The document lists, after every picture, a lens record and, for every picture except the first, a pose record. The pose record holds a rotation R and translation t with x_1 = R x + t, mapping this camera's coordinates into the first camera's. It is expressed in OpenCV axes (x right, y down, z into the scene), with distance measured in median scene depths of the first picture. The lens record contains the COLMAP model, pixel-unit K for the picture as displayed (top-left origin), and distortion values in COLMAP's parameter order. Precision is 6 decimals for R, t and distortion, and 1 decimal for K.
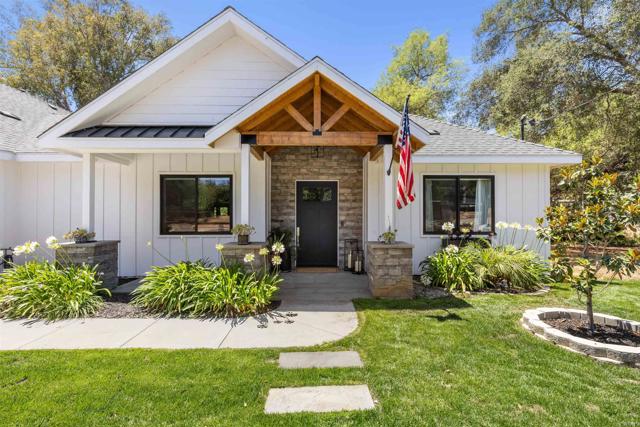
lens RADIAL K [[289.3, 0, 319.6], [0, 289.3, 212.1], [0, 0, 1]] dist [0.005585, -0.001061]
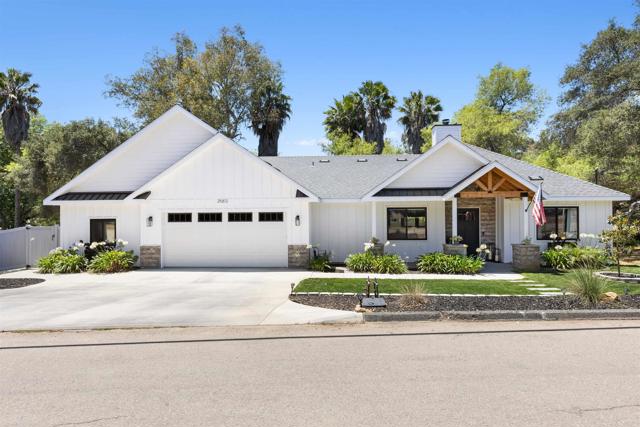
lens RADIAL K [[351.9, 0, 319.0], [0, 351.9, 211.1], [0, 0, 1]] dist [0.003754, -0.001487]
pose [[0.996860, -0.006791, -0.078888, -0.991300], [0.006868, 0.999976, 0.000709, -0.138195], [0.078882, -0.001249, 0.996883, -1.557804]]
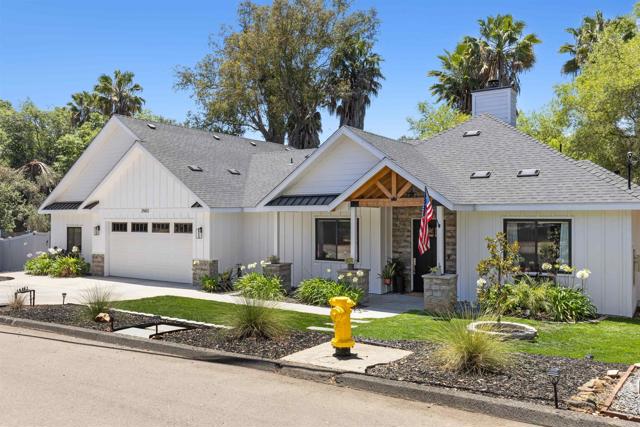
lens RADIAL K [[531.0, 0, 319.4], [0, 531.0, 210.0], [0, 0, 1]] dist [-0.005869, -0.006206]
pose [[0.827337, -0.006136, -0.561672, 1.171365], [0.006696, 0.999977, -0.001060, -0.206369], [0.561665, -0.002884, 0.827359, -1.448661]]
